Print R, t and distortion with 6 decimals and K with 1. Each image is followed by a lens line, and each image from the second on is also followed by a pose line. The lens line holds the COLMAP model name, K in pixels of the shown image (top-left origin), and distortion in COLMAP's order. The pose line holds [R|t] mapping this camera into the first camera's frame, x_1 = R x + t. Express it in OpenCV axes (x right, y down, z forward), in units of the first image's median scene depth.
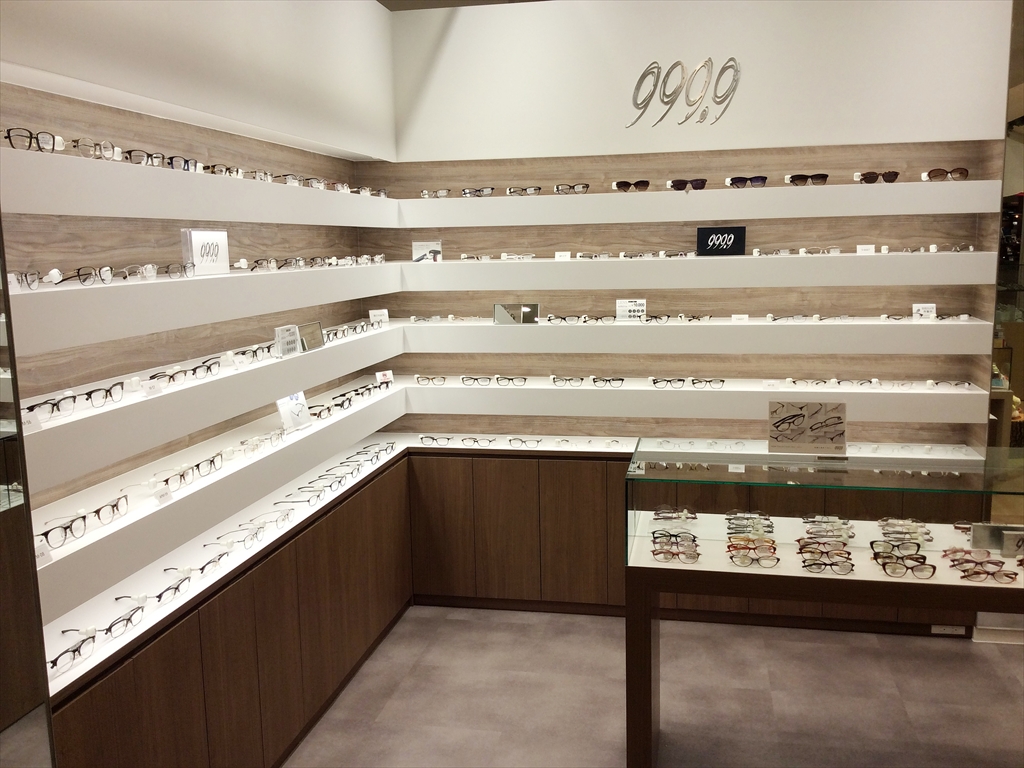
lens RADIAL K [[952.7, 0, 513.0], [0, 952.7, 388.3], [0, 0, 1]] dist [0.000722, 0.000000]
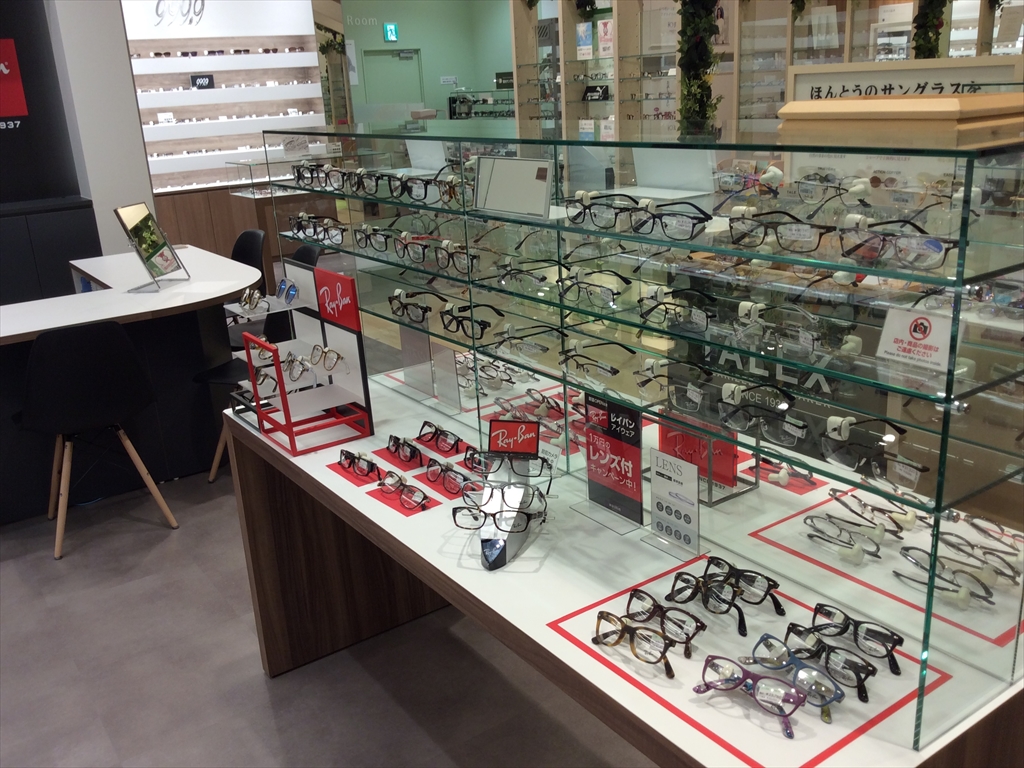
lens RADIAL K [[952.7, 0, 514.2], [0, 952.7, 383.5], [0, 0, 1]] dist [0.000722, 0.000000]
pose [[0.690135, -0.237865, 0.683472, -0.928406], [0.146875, 0.970821, 0.189563, 0.198890], [-0.708619, -0.030439, 0.704934, -1.013393]]
